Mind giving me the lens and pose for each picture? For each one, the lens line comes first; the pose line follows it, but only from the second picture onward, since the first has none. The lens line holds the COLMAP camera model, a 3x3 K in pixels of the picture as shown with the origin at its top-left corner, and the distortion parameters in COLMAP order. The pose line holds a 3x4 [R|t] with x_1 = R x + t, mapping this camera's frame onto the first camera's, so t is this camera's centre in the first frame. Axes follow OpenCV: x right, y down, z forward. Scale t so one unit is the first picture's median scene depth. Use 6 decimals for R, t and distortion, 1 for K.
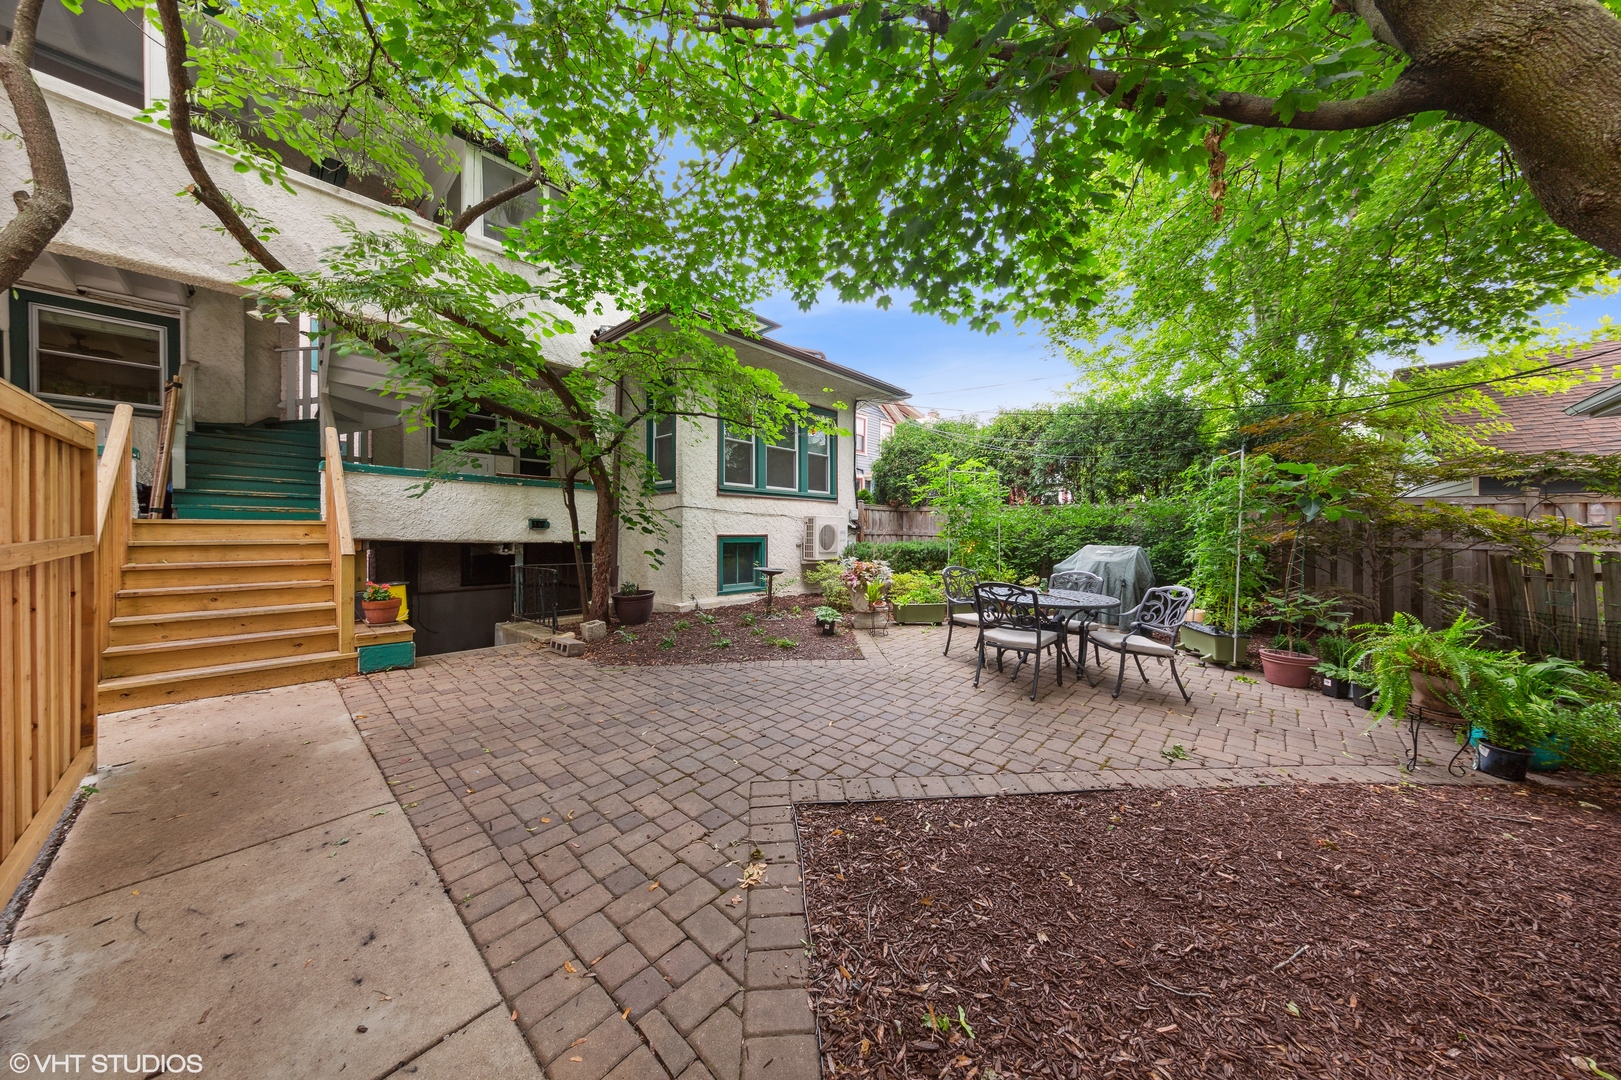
lens RADIAL K [[509.5, 0, 805.7], [0, 509.5, 535.9], [0, 0, 1]] dist [0.011729, -0.001001]
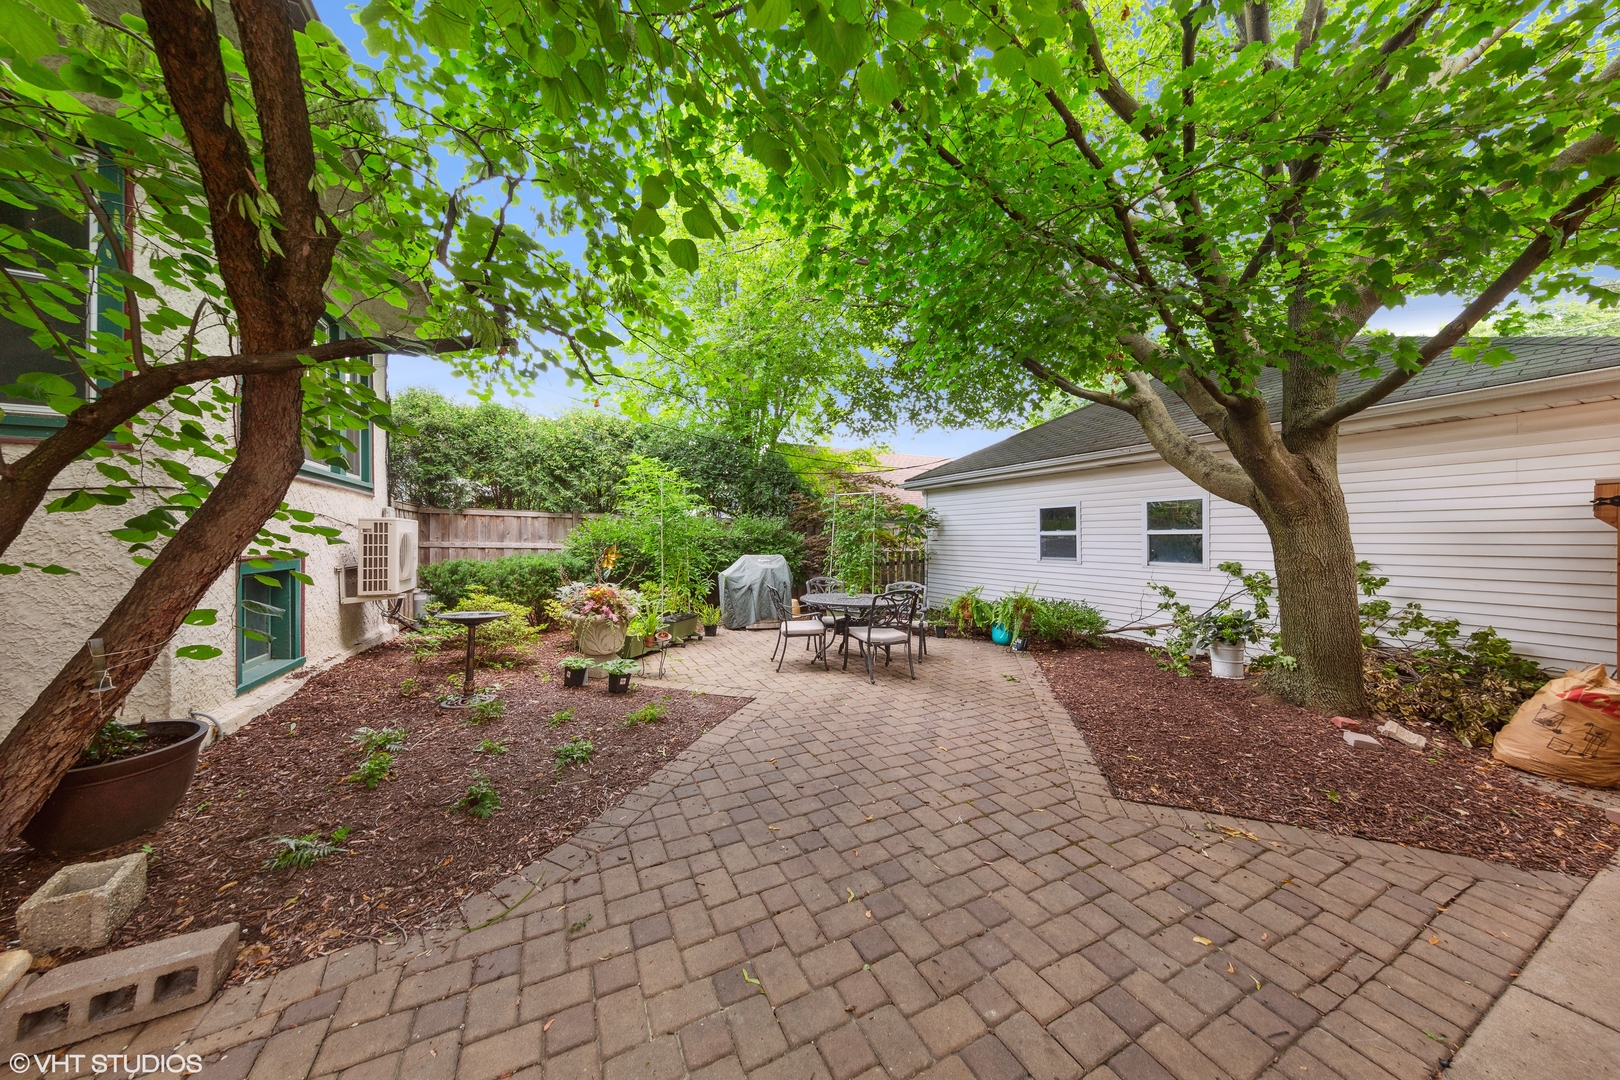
lens RADIAL K [[509.2, 0, 811.3], [0, 509.2, 536.8], [0, 0, 1]] dist [0.011729, -0.001001]
pose [[0.352542, -0.000269, 0.935796, -1.001374], [0.003407, 0.999994, -0.000996, -0.044900], [-0.935790, 0.003540, 0.352540, 0.922693]]
